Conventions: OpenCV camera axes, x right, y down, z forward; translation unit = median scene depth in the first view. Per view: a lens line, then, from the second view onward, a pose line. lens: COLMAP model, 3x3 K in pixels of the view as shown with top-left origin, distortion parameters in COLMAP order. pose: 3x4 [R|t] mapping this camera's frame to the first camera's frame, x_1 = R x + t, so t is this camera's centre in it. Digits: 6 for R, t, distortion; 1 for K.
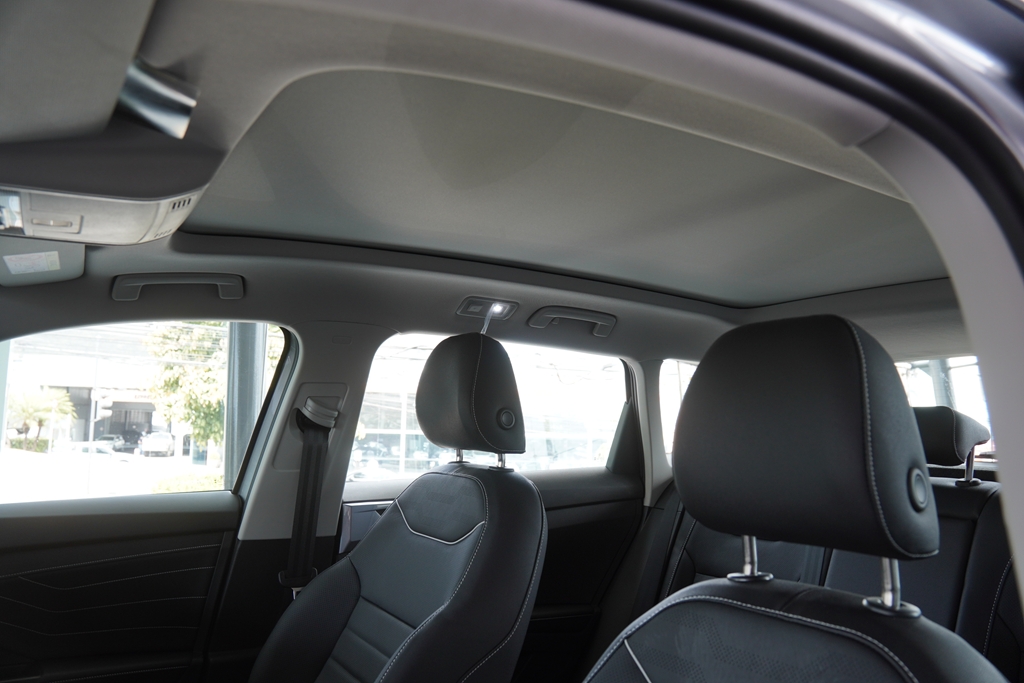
lens RADIAL K [[764.9, 0, 501.7], [0, 764.9, 337.5], [0, 0, 1]] dist [-0.120159, 0.074650]
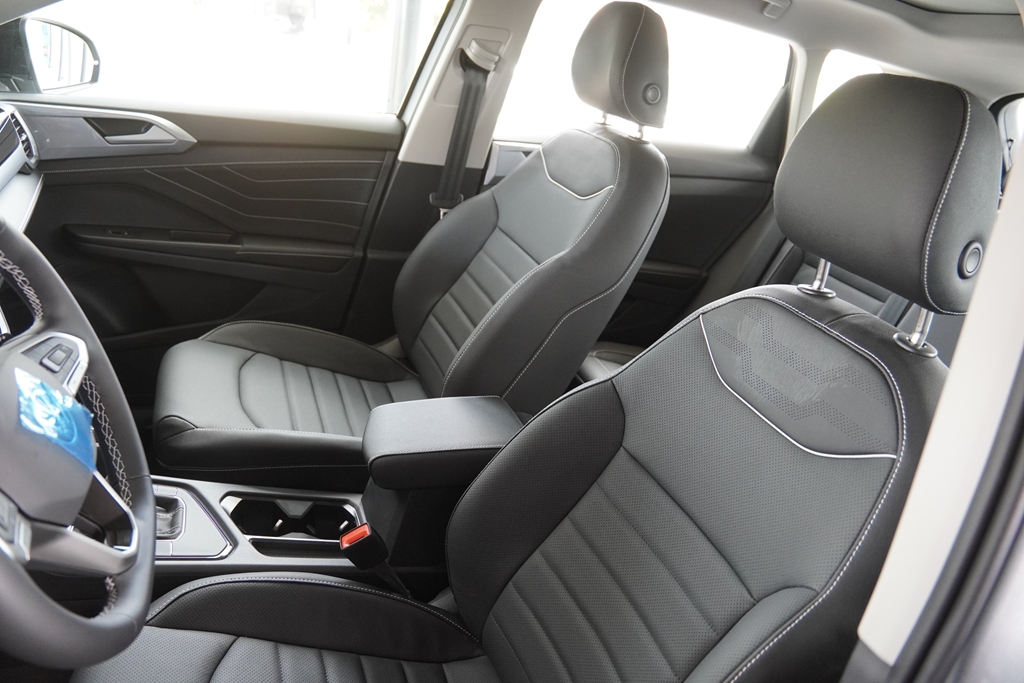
lens RADIAL K [[764.9, 0, 511.0], [0, 764.9, 334.8], [0, 0, 1]] dist [-0.120159, 0.074650]
pose [[0.969612, 0.207416, -0.129733, 0.018672], [-0.124022, 0.873832, 0.470146, -0.062729], [0.210880, -0.439769, 0.873002, -0.088453]]
